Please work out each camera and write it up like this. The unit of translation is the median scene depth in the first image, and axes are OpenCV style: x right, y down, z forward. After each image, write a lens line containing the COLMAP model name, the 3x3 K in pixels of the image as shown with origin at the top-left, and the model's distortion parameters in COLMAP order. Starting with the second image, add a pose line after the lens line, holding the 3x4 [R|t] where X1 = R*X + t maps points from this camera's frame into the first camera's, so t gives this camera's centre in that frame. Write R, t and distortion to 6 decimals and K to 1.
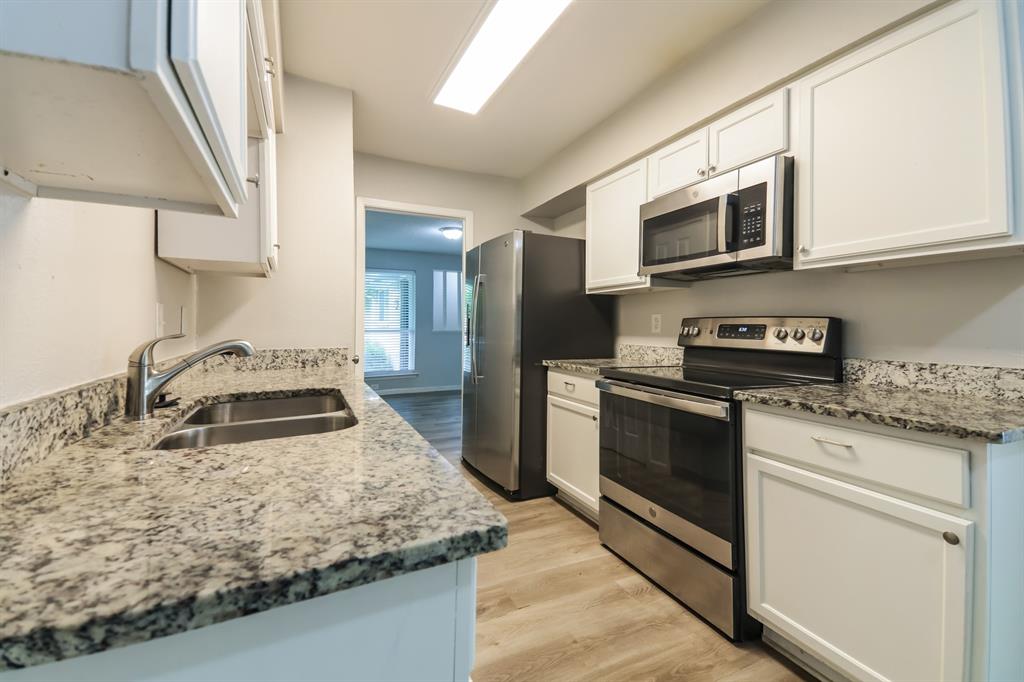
lens RADIAL K [[431.2, 0, 513.1], [0, 431.2, 327.5], [0, 0, 1]] dist [0.126641, -0.055183]
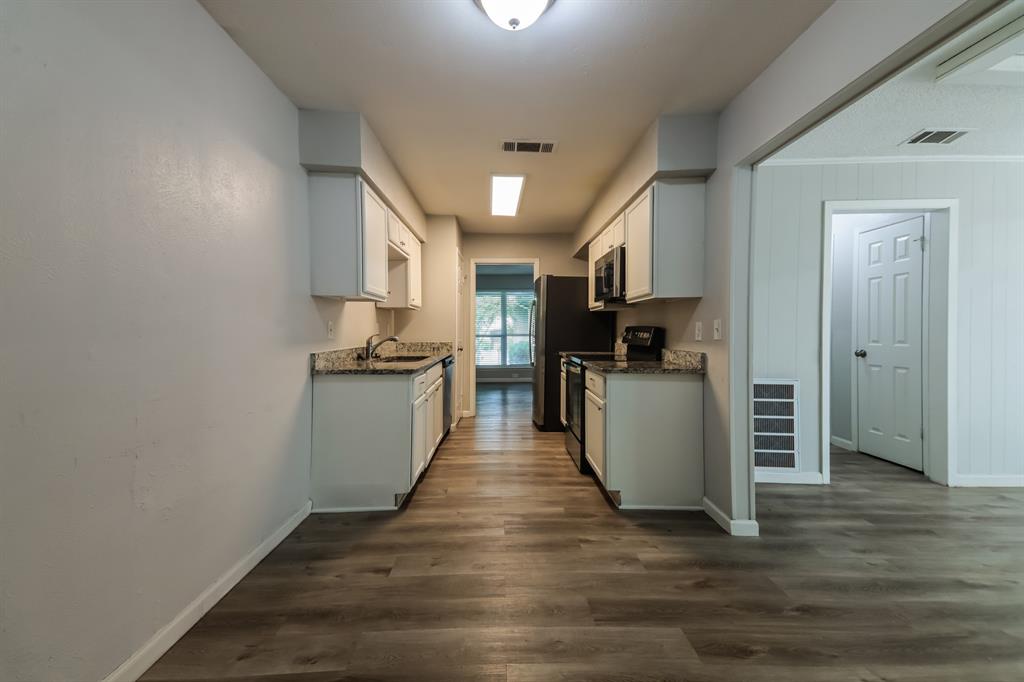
lens RADIAL K [[431.2, 0, 513.1], [0, 431.2, 327.5], [0, 0, 1]] dist [0.126641, -0.055183]
pose [[0.915553, -0.004571, -0.402171, 0.893960], [-0.000151, 0.999931, -0.011708, 0.002721], [0.402197, 0.010780, 0.915489, -0.935246]]
